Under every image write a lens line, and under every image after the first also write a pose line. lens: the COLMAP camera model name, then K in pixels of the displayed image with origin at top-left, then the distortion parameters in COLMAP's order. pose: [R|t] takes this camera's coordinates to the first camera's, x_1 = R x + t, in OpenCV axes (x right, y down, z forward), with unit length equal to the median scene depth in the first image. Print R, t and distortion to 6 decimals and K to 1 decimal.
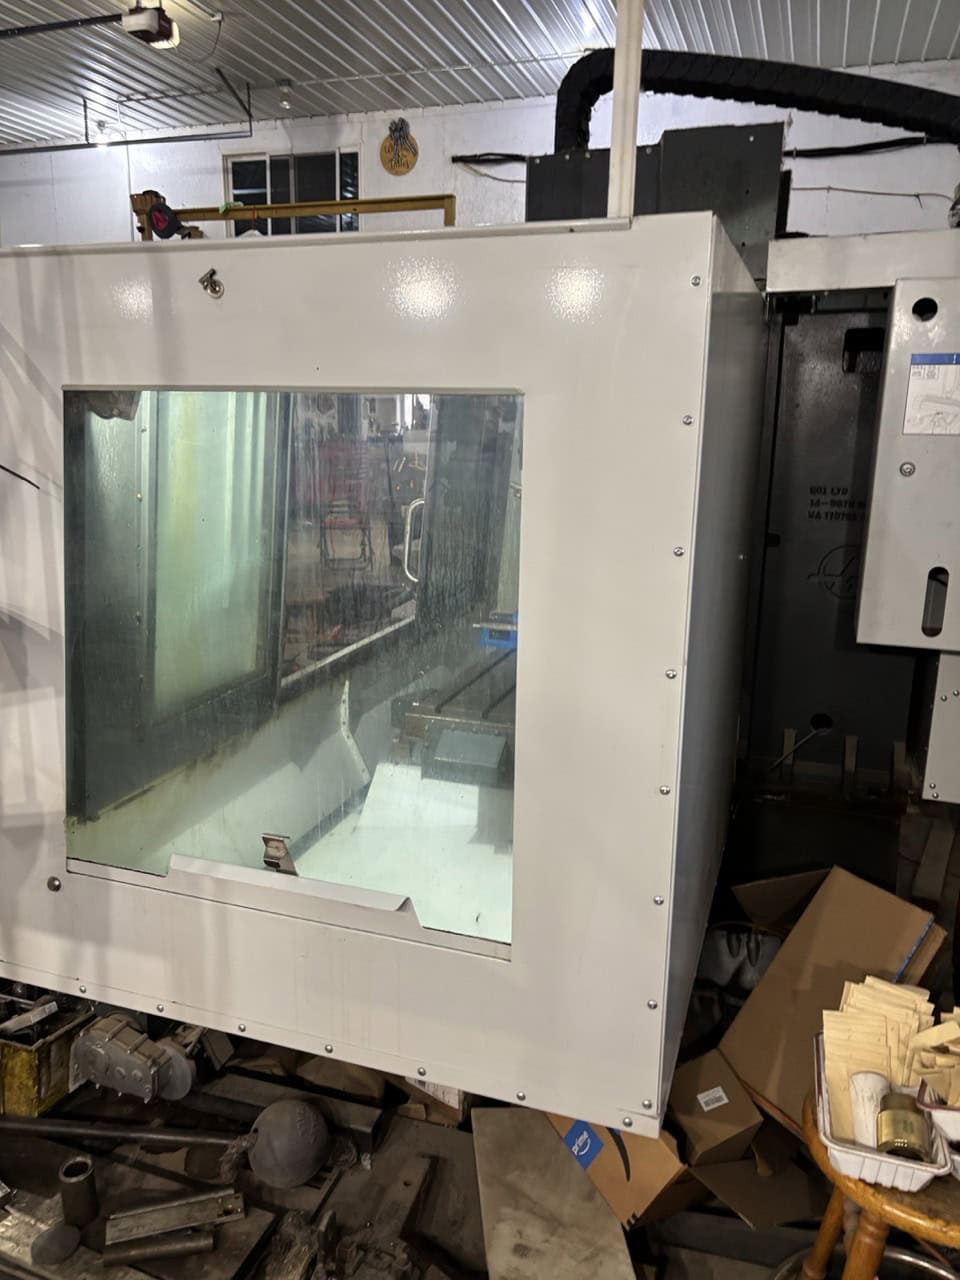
lens RADIAL K [[982.7, 0, 483.6], [0, 982.7, 632.0], [0, 0, 1]] dist [0.051138, -0.057218]
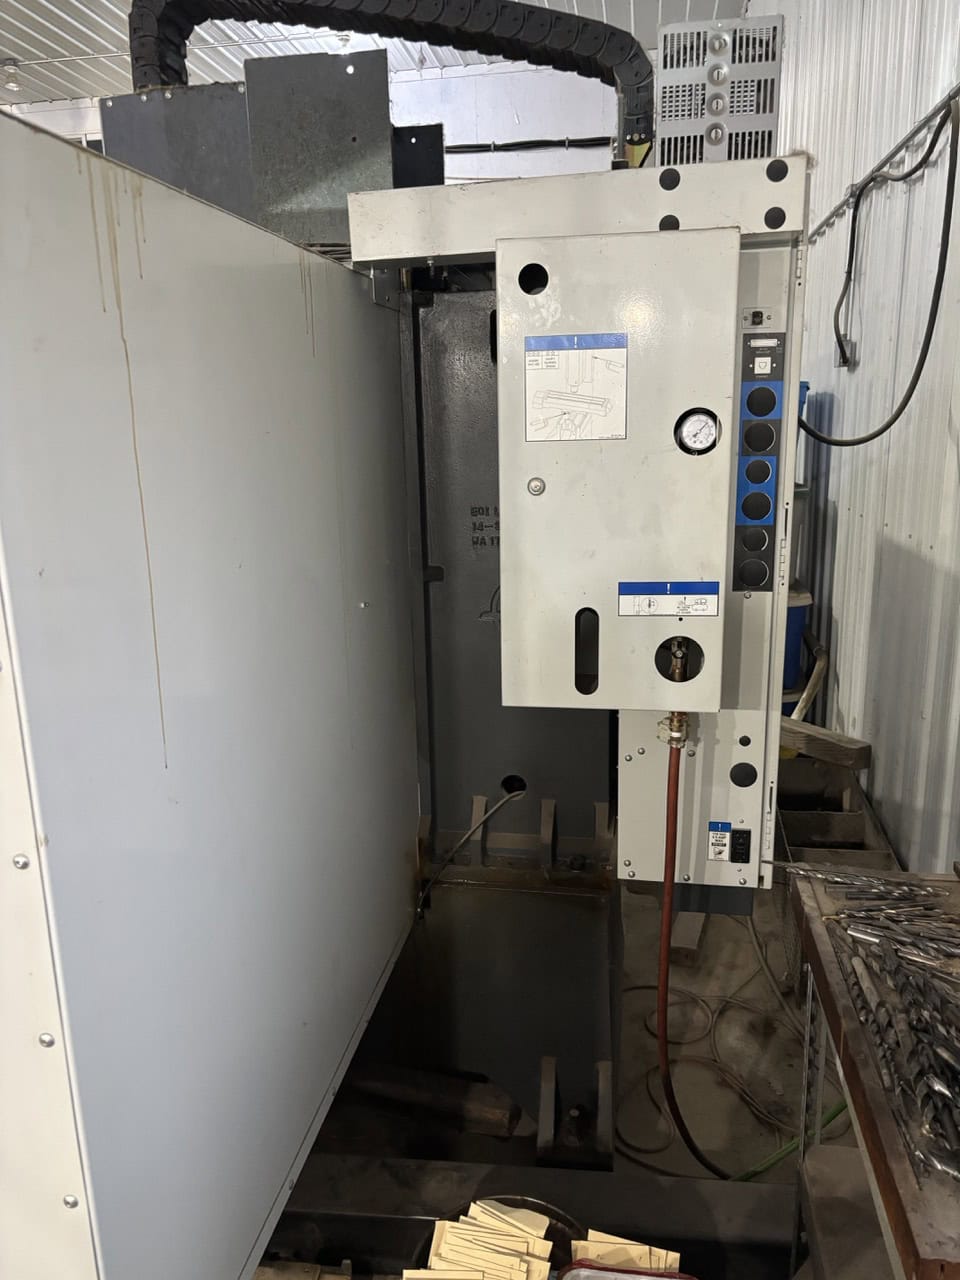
lens RADIAL K [[982.7, 0, 476.2], [0, 982.7, 645.9], [0, 0, 1]] dist [0.051138, -0.057218]
pose [[0.986434, -0.074299, 0.146381, 0.211642], [0.072485, 0.997213, 0.017694, -0.045834], [-0.147288, -0.006843, 0.989070, 0.195636]]
